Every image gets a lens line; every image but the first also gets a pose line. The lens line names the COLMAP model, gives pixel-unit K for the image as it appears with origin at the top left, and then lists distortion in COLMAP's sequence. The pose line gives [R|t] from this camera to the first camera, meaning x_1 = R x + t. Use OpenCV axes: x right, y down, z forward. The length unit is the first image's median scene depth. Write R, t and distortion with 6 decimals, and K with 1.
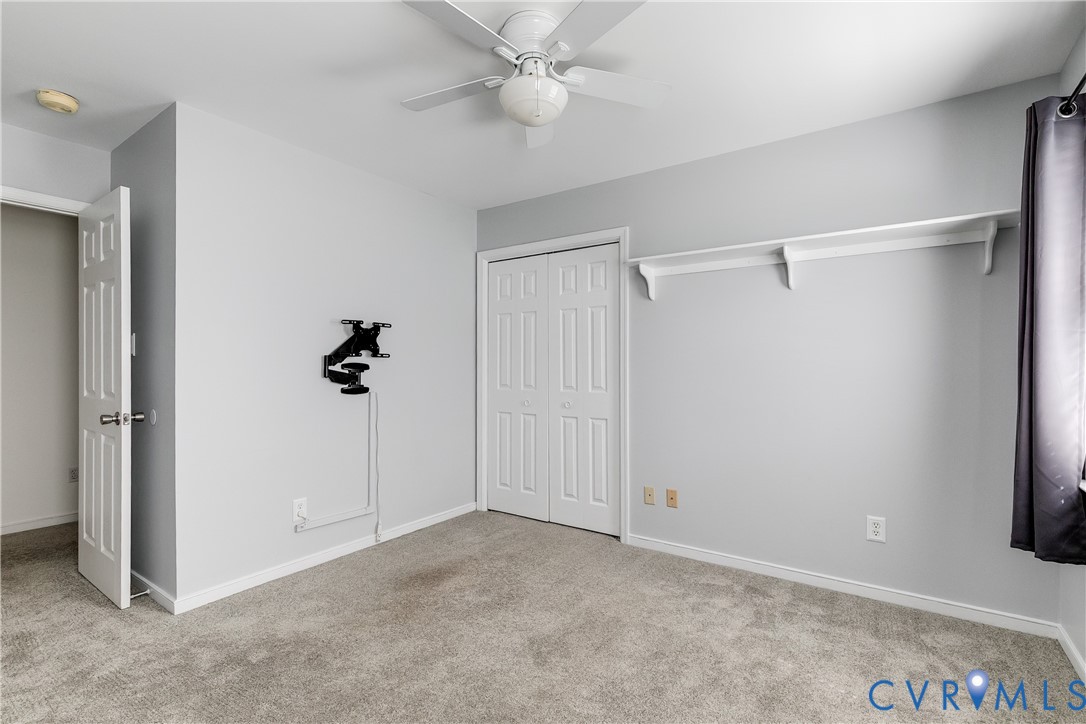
lens RADIAL K [[496.7, 0, 547.6], [0, 496.7, 361.4], [0, 0, 1]] dist [0.001632, -0.000263]
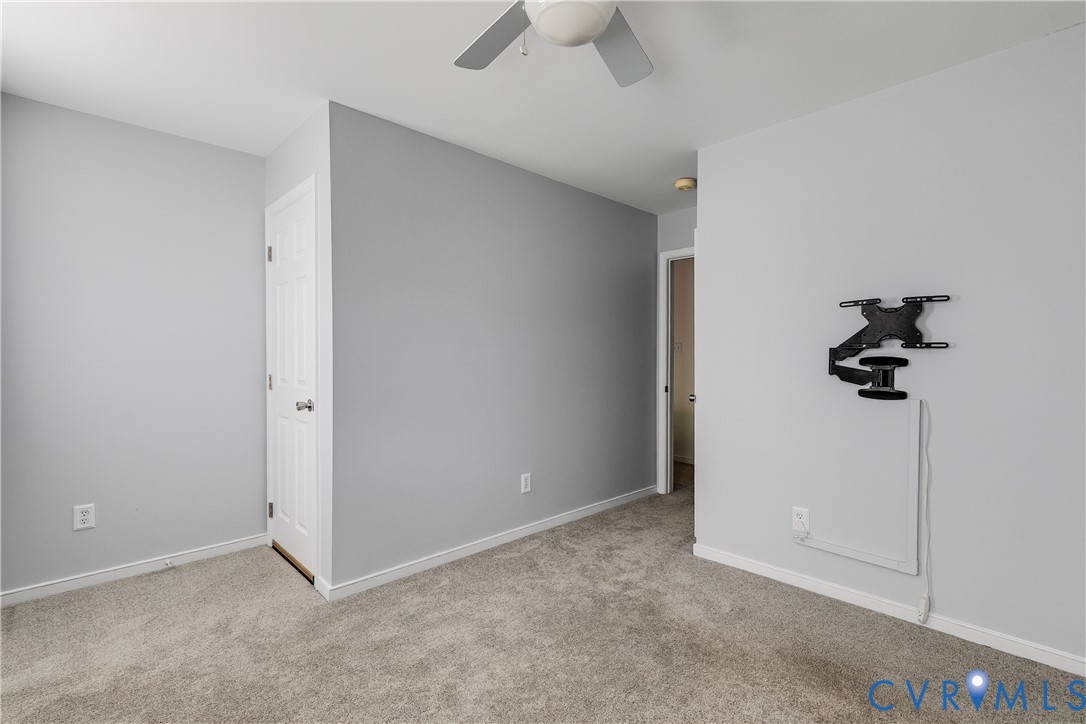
lens RADIAL K [[496.7, 0, 547.6], [0, 496.7, 361.4], [0, 0, 1]] dist [0.001632, -0.000263]
pose [[-0.191211, 0.006965, -0.981524, 0.436229], [0.007115, 0.999958, 0.005710, 0.002158], [0.981523, -0.005892, -0.191253, 0.668748]]
